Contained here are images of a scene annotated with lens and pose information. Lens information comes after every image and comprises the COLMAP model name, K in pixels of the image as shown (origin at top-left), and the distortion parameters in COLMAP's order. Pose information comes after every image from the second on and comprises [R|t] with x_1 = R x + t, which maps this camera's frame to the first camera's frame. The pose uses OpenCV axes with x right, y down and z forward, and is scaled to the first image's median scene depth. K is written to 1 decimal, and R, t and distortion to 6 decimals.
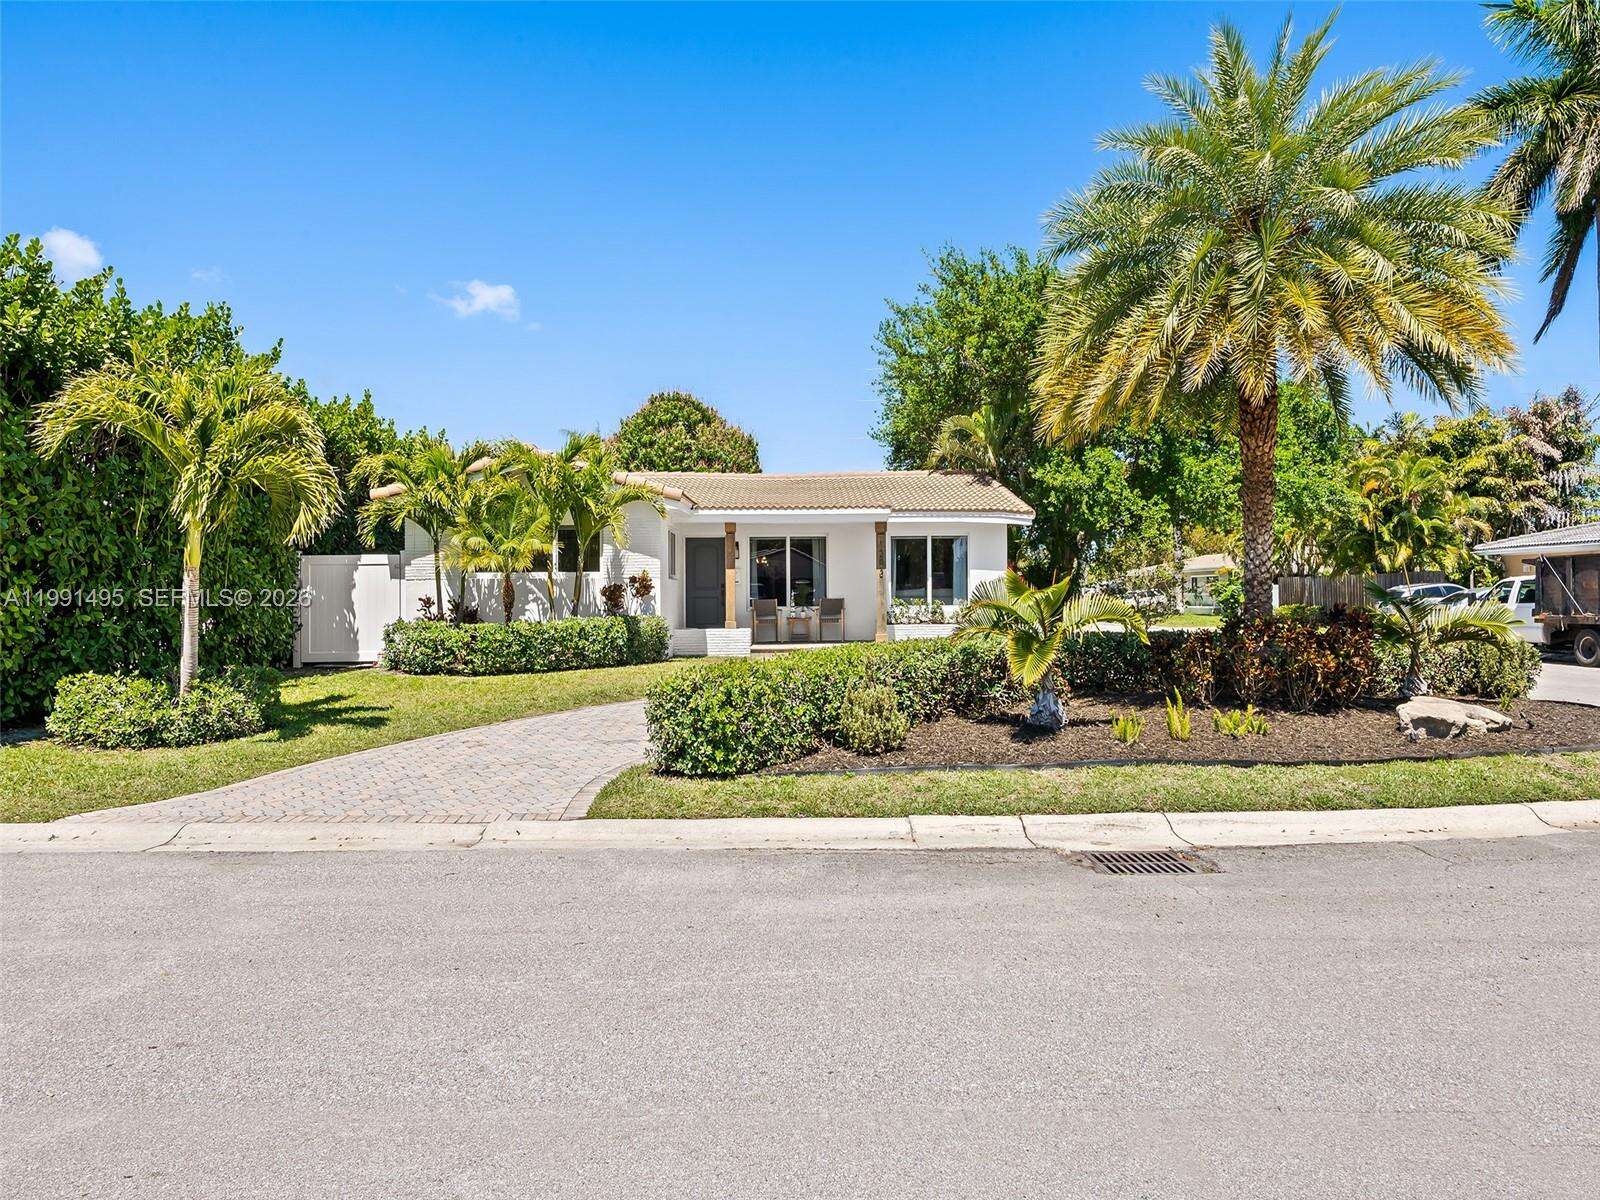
lens RADIAL K [[962.1, 0, 800.0], [0, 962.1, 600.0], [0, 0, 1]] dist [0.001944, 0.000083]
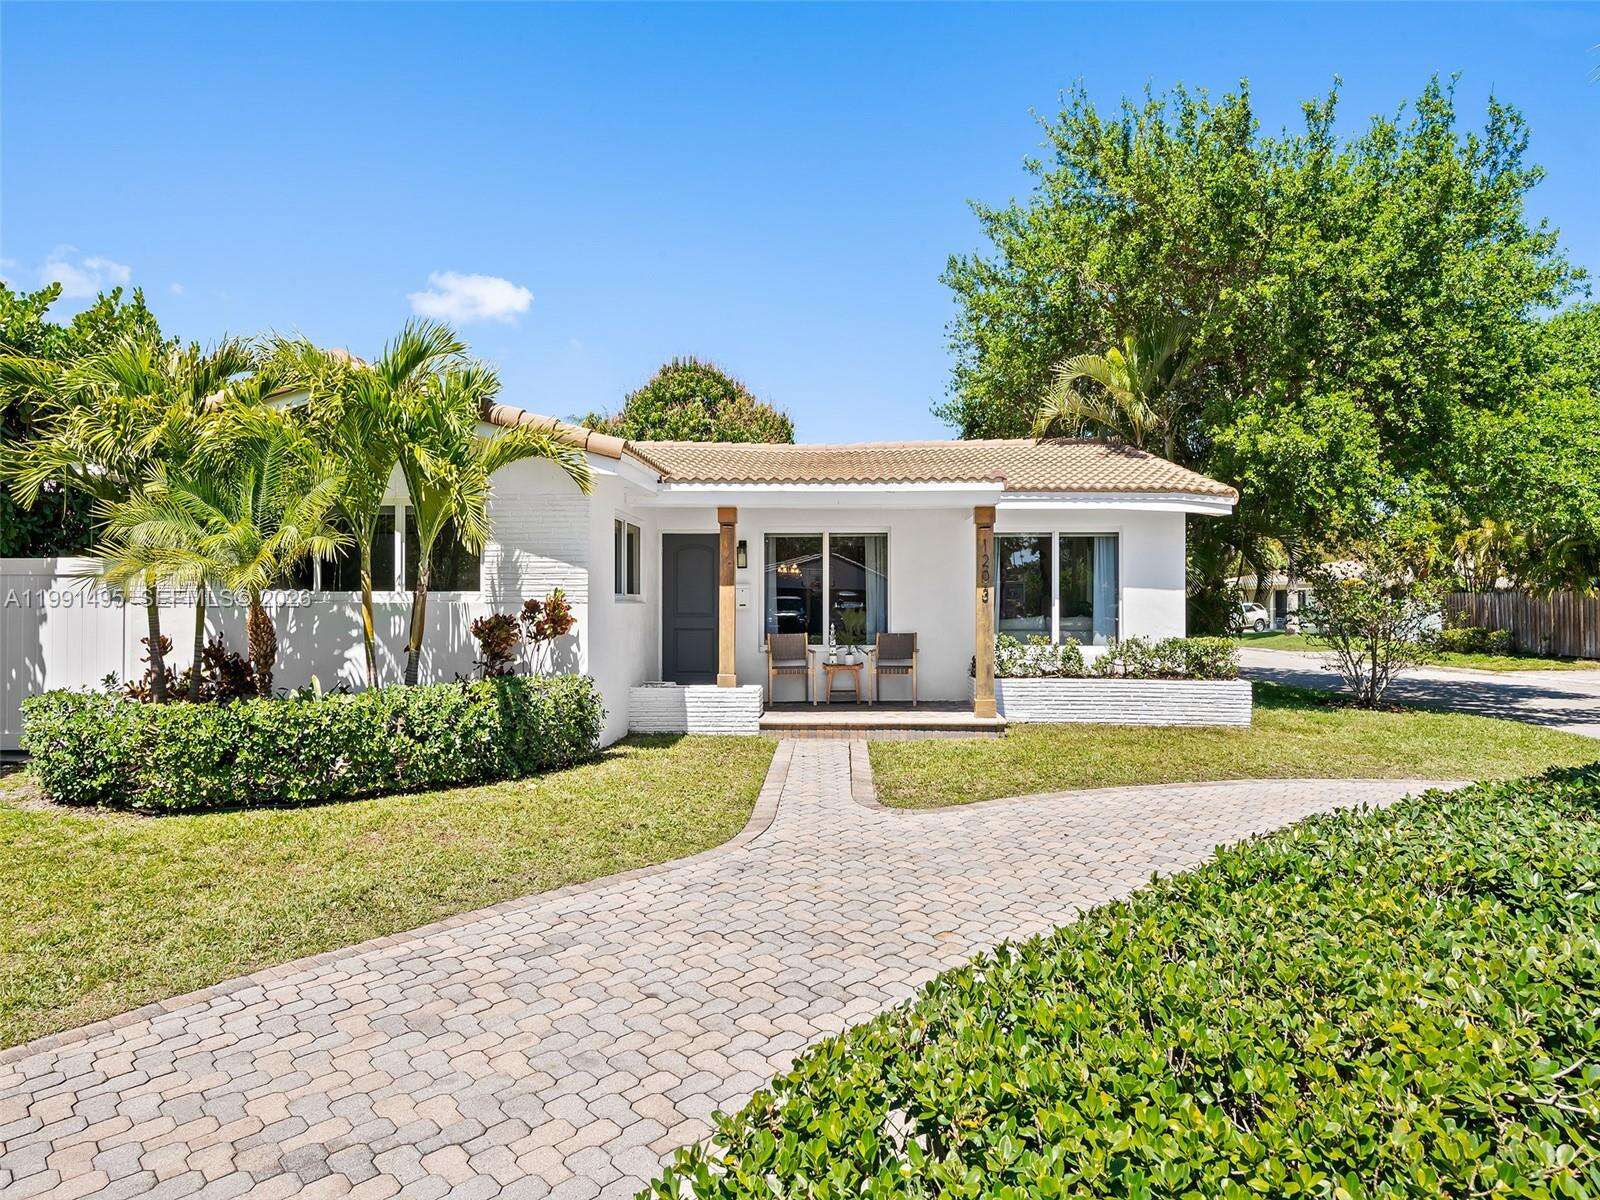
lens RADIAL K [[962.1, 0, 800.0], [0, 962.1, 600.0], [0, 0, 1]] dist [0.001944, 0.000083]
pose [[0.998966, 0.006984, -0.044924, -0.001136], [-0.007284, 0.999952, -0.006513, -0.018438], [0.044877, 0.006833, 0.998969, 0.384158]]
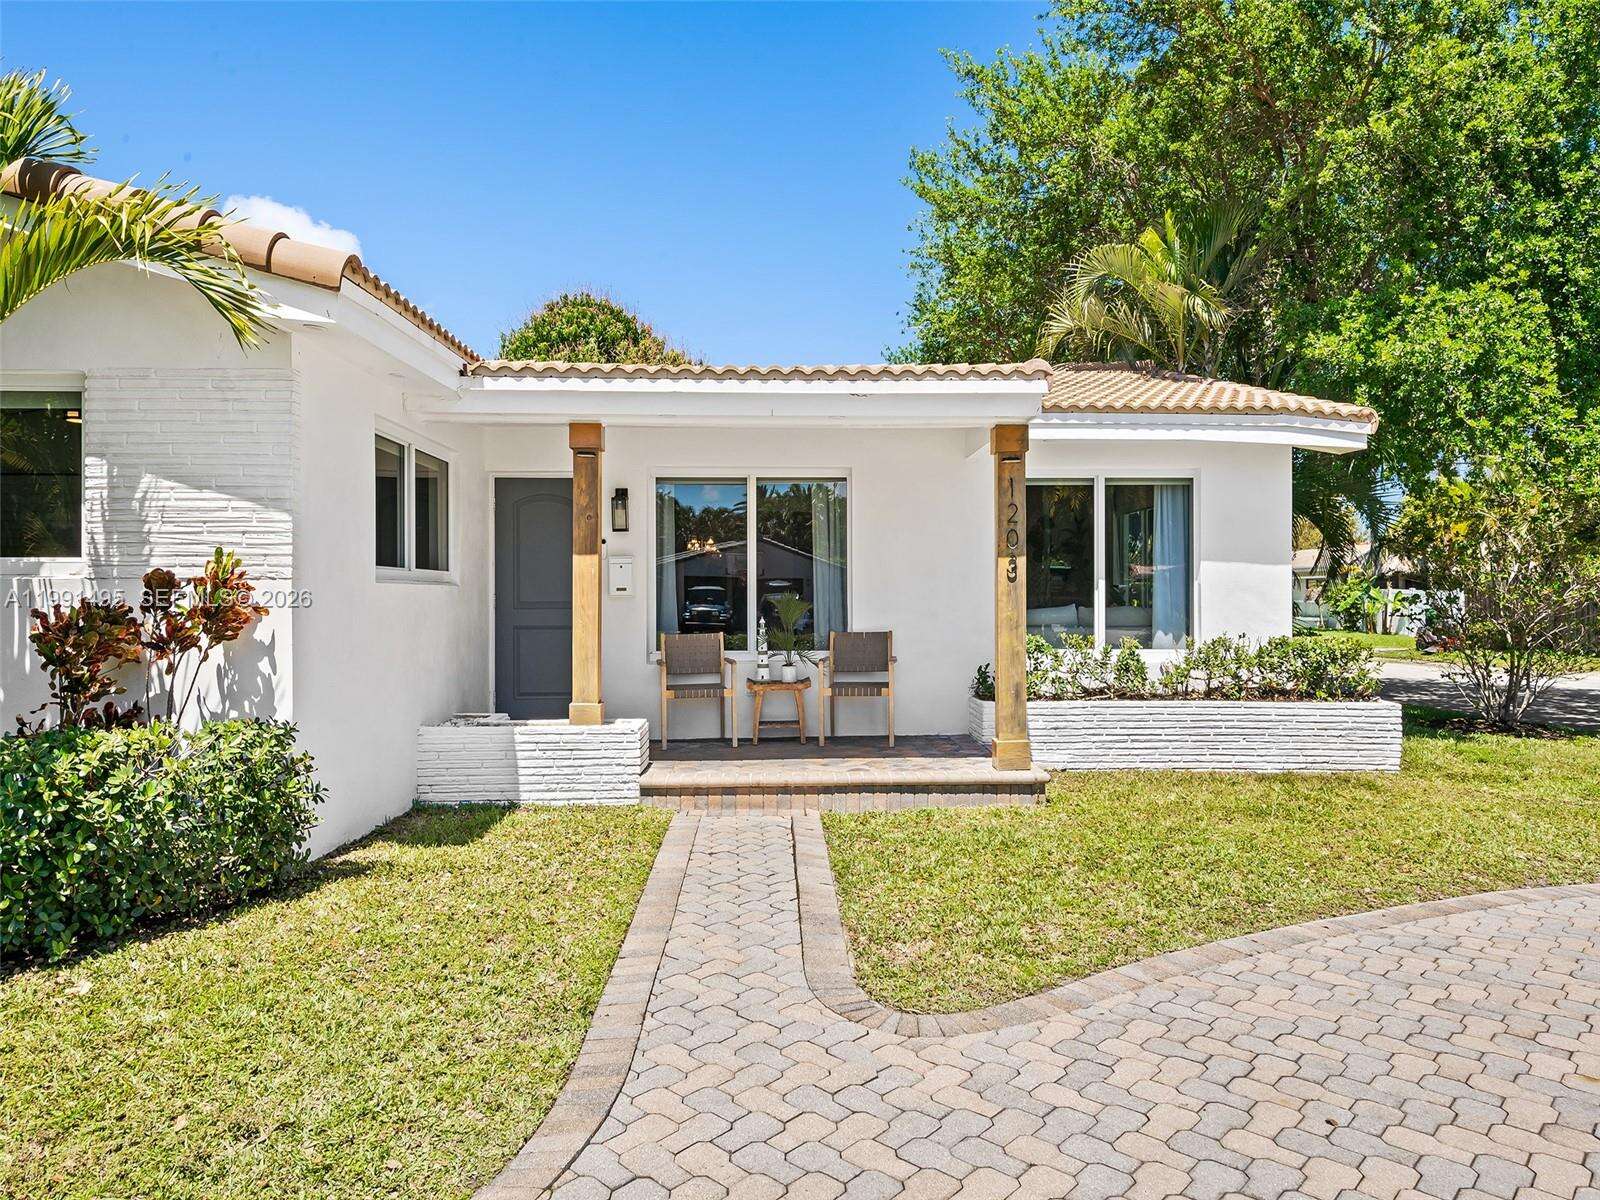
lens RADIAL K [[1048.8, 0, 800.0], [0, 1048.8, 600.0], [0, 0, 1]] dist [0.002081, 0.000432]
pose [[0.999643, 0.003601, 0.026456, -0.003747], [-0.003550, 0.999992, -0.001951, -0.013990], [-0.026463, 0.001857, 0.999648, 0.569918]]
